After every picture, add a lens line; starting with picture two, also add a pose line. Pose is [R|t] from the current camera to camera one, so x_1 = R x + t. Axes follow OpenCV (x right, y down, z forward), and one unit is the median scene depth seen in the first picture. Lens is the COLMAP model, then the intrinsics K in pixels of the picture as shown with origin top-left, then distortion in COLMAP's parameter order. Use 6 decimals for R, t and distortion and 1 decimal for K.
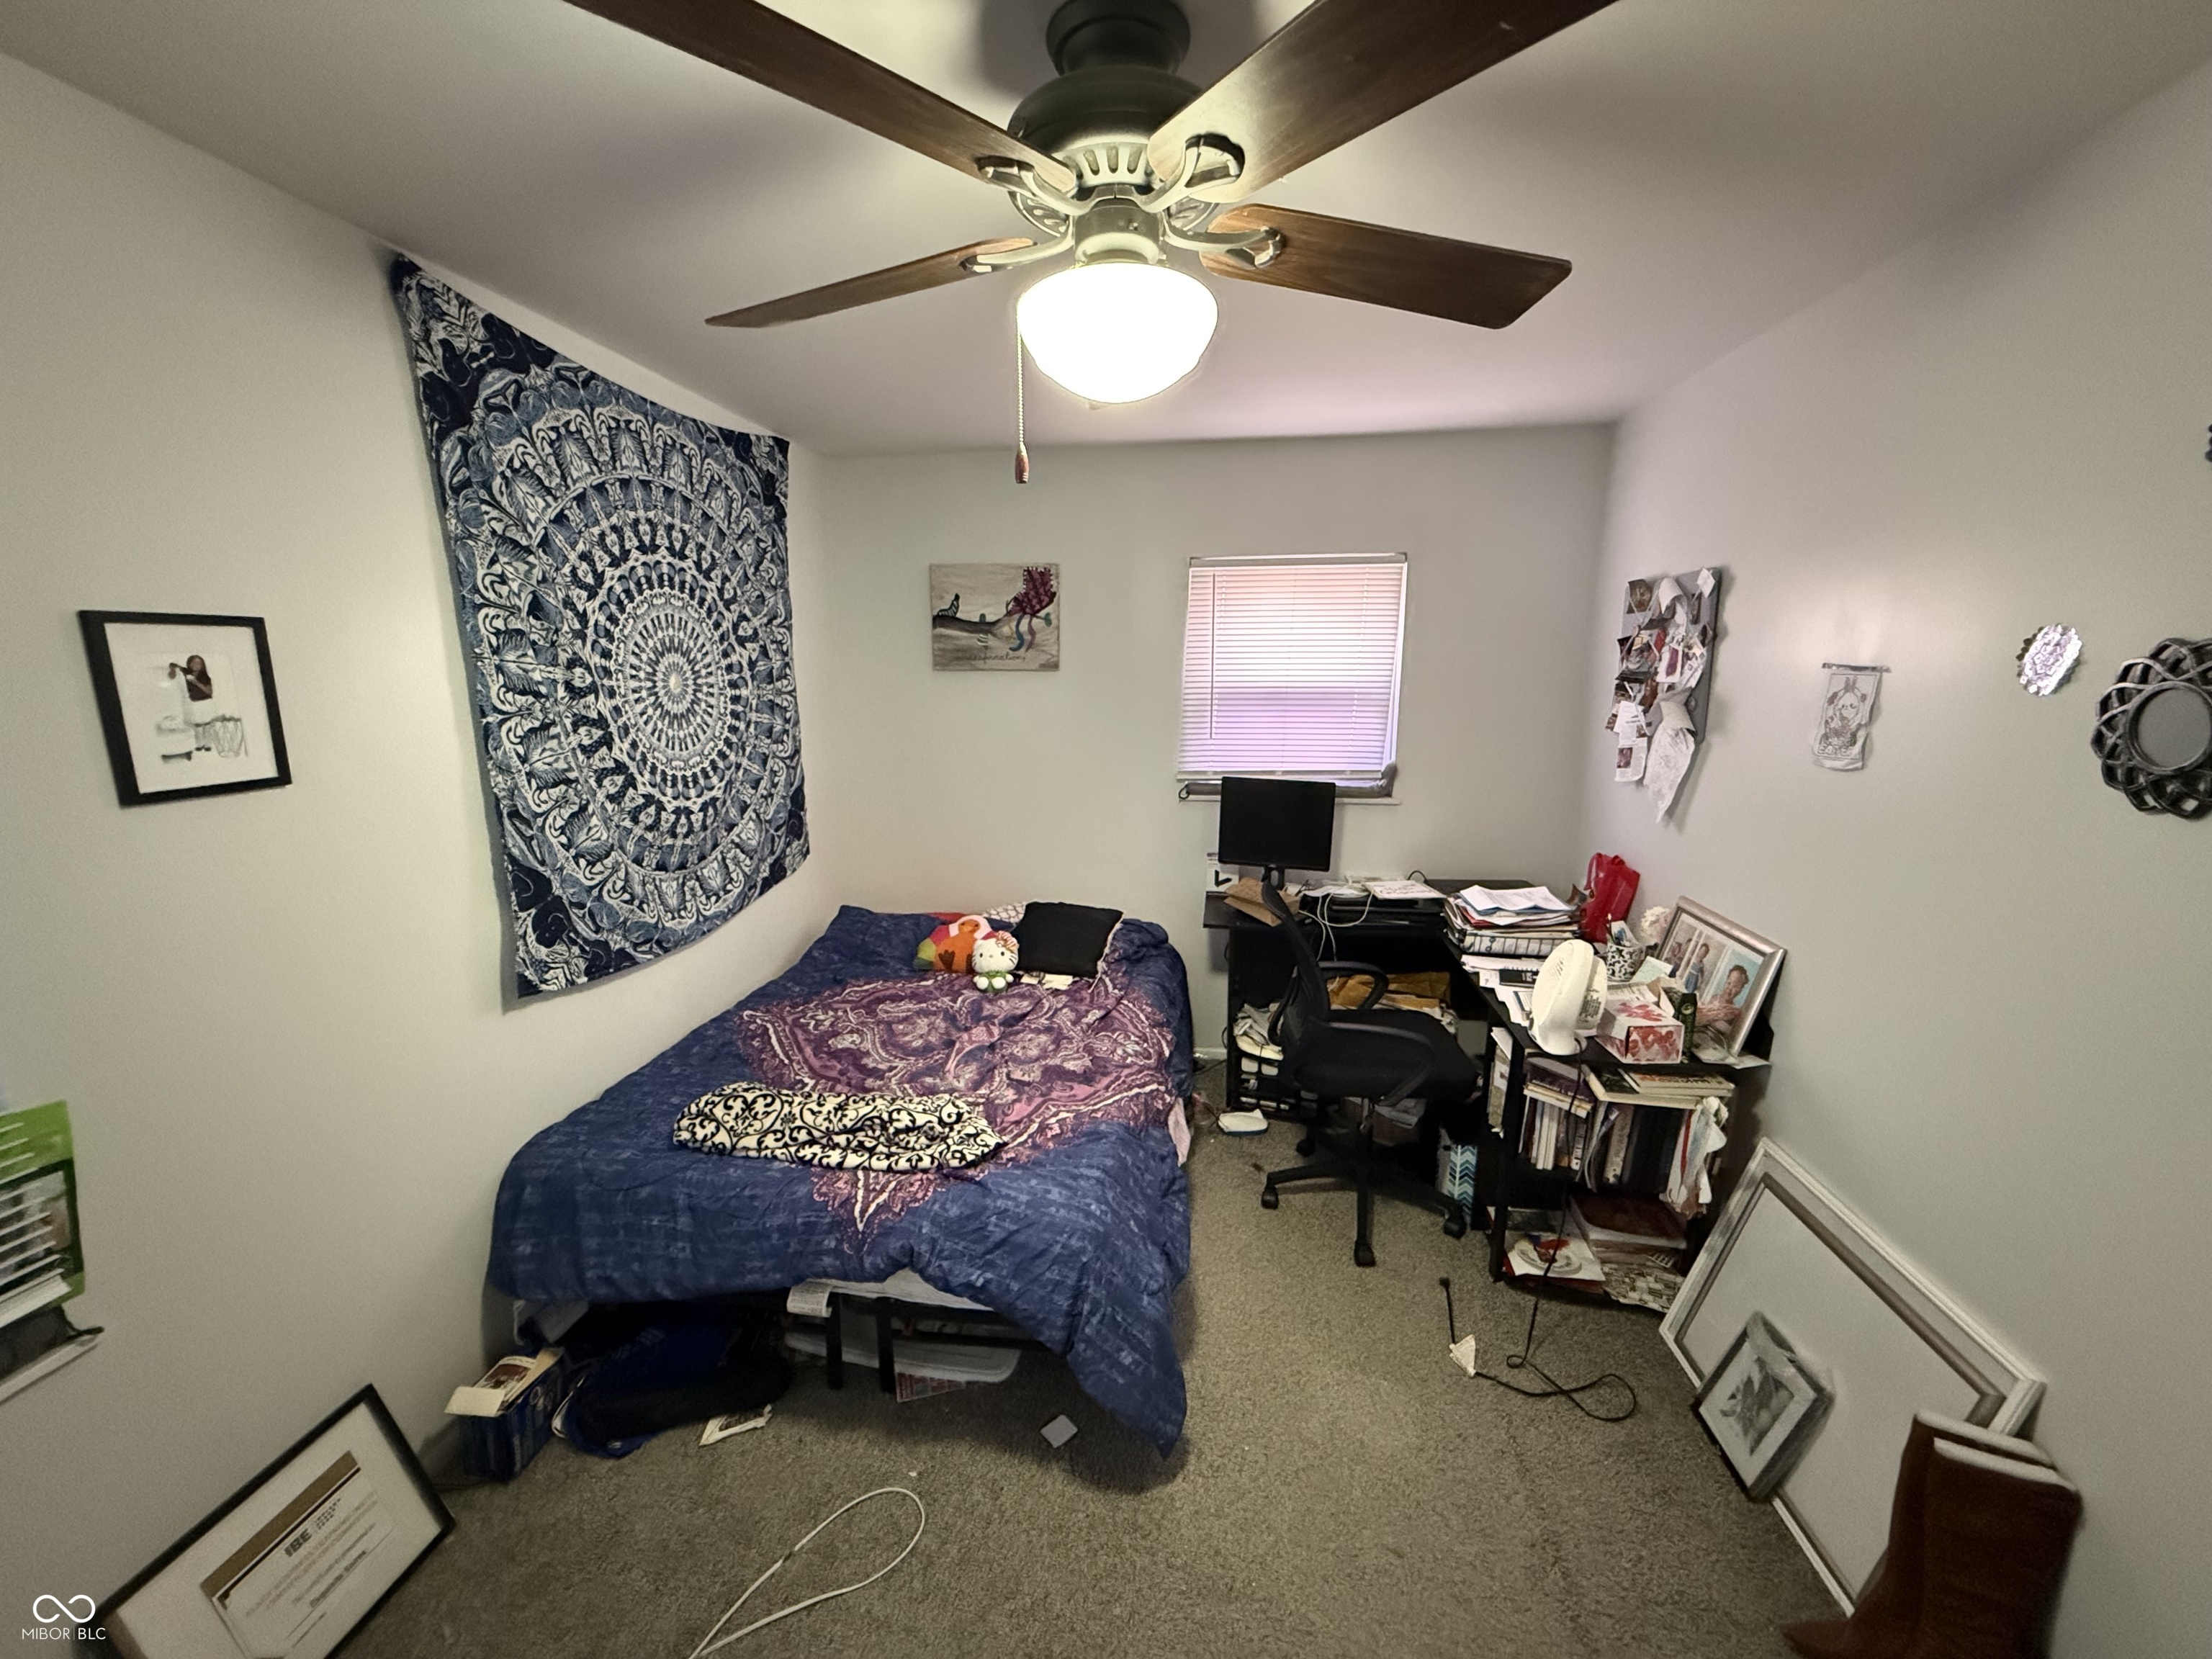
lens RADIAL K [[885.7, 0, 1108.9], [0, 885.7, 831.7], [0, 0, 1]] dist [0.001209, 0.000570]
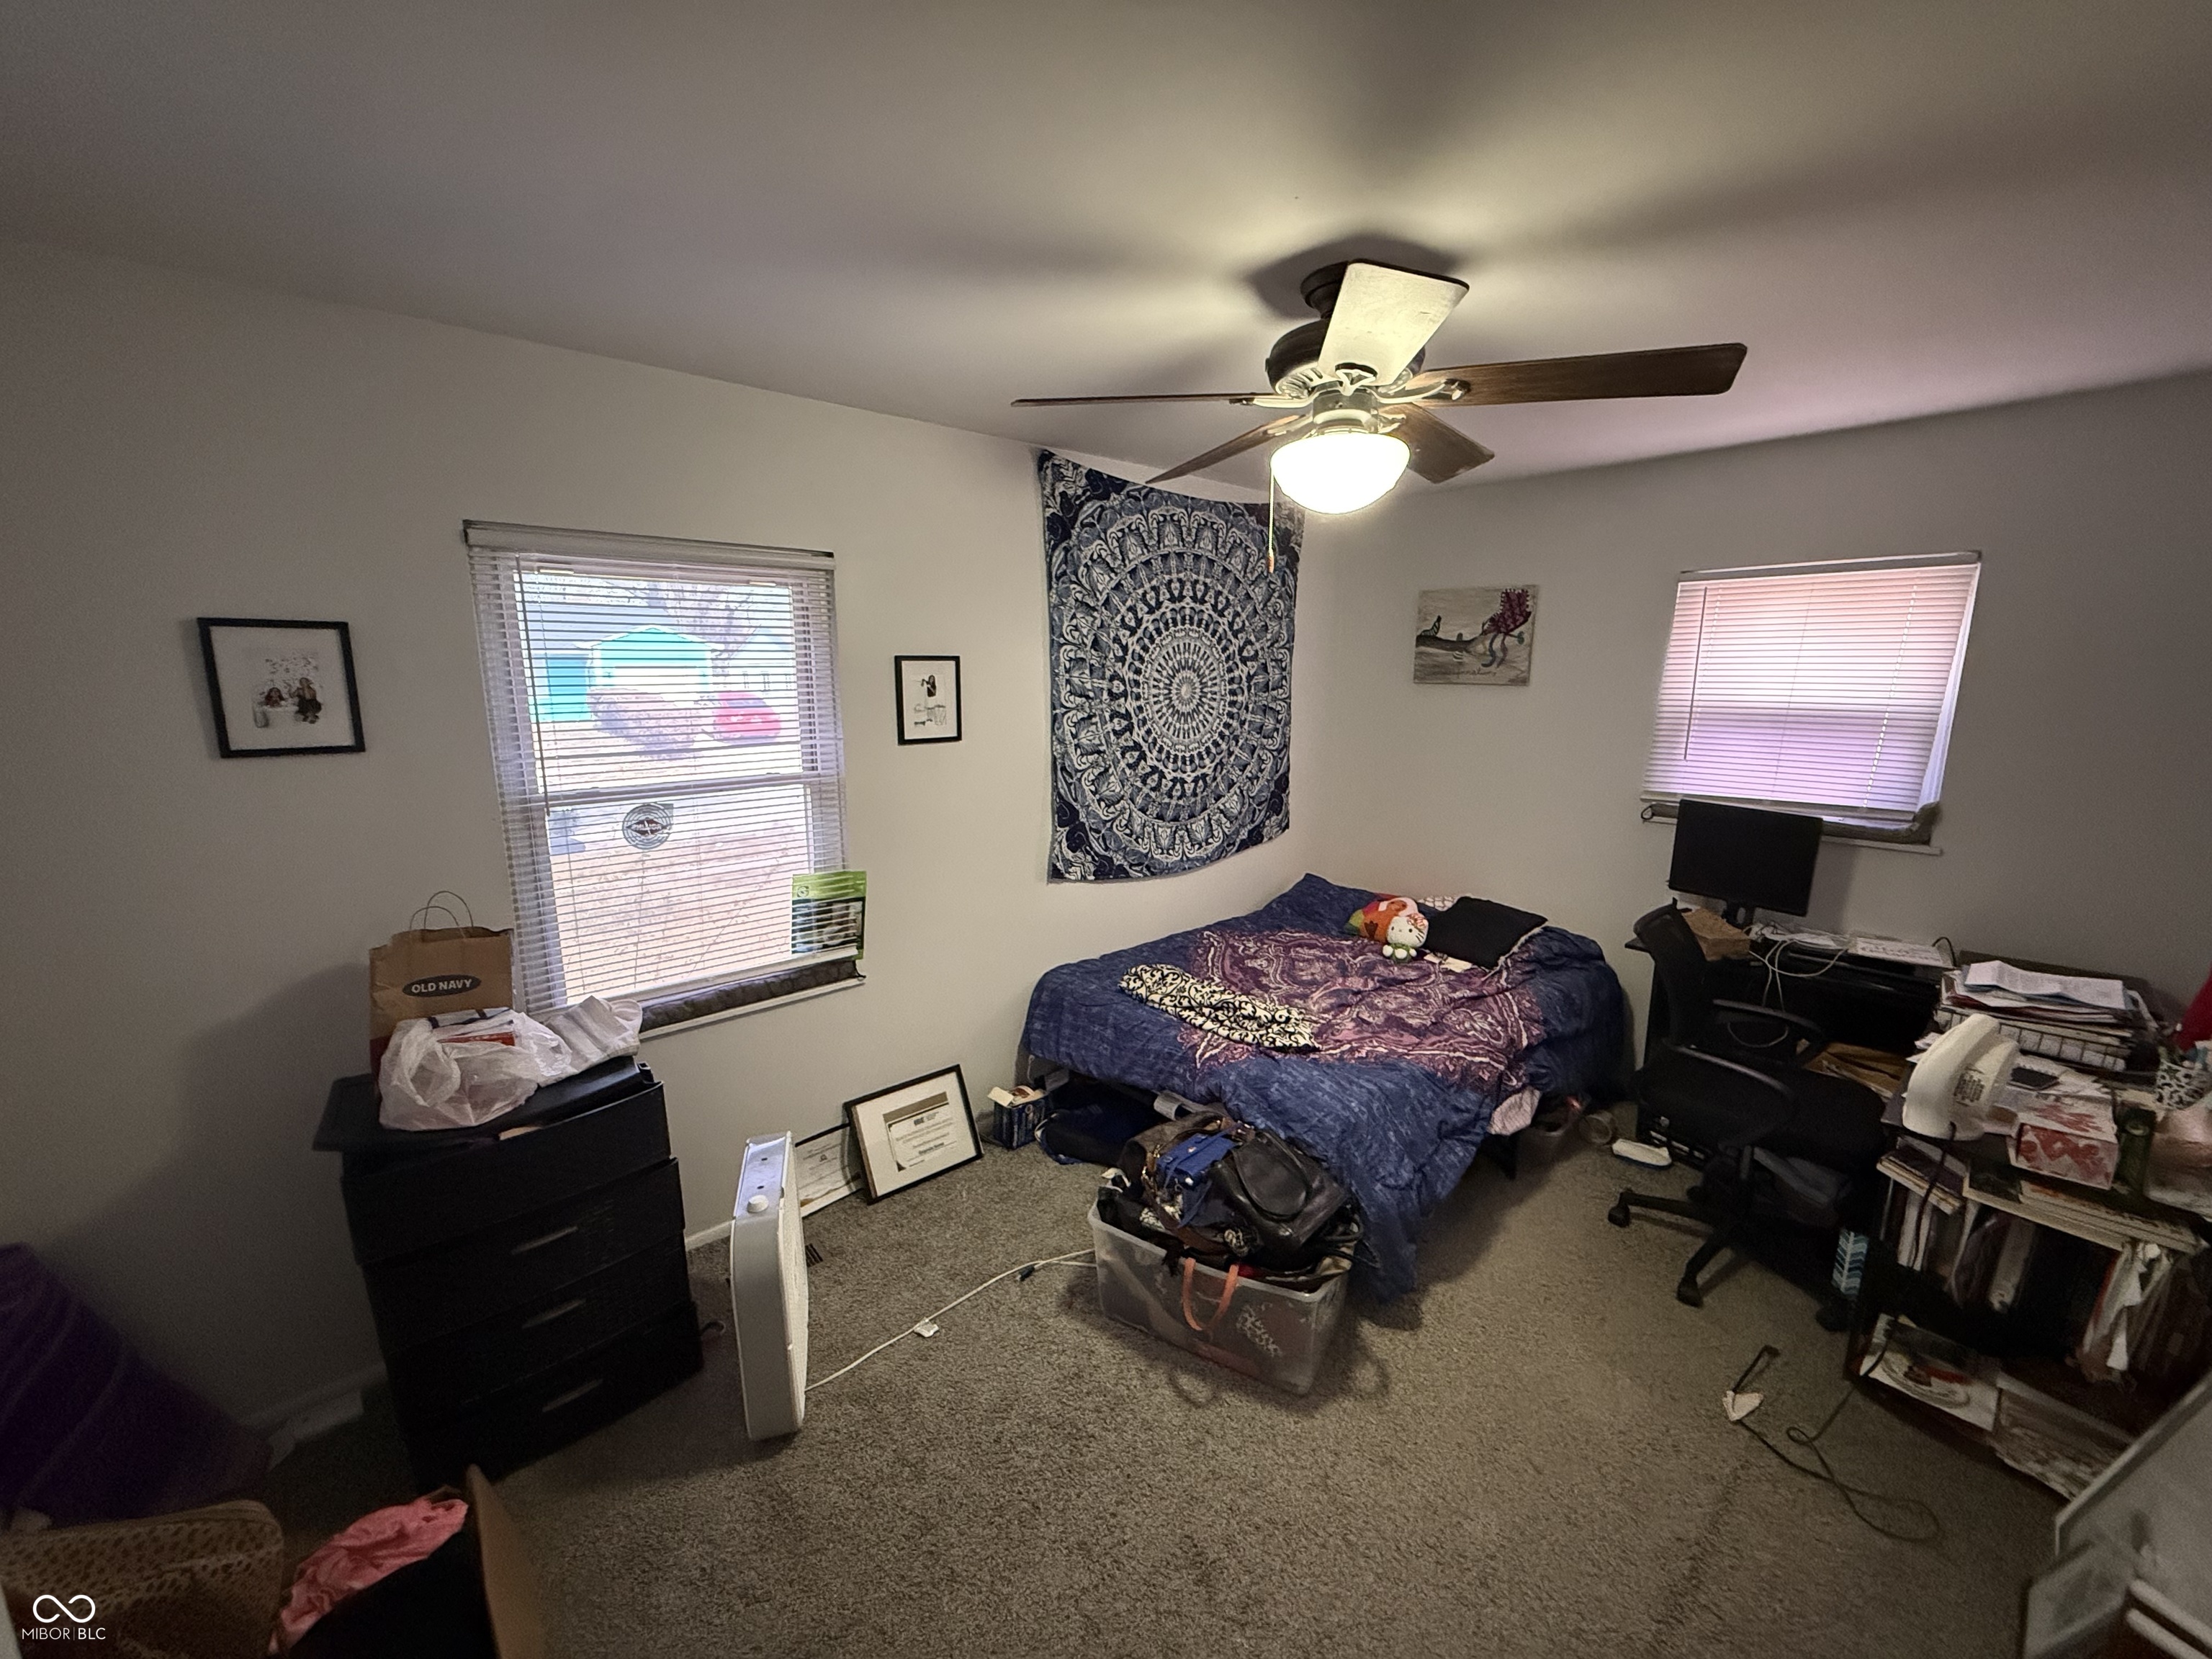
lens RADIAL K [[885.7, 0, 1103.4], [0, 885.7, 834.4], [0, 0, 1]] dist [0.001209, 0.000570]
pose [[0.765546, 0.124504, -0.631219, 0.387670], [-0.125365, 0.991158, 0.043457, 0.018333], [0.631049, 0.045865, 0.774386, -0.205453]]
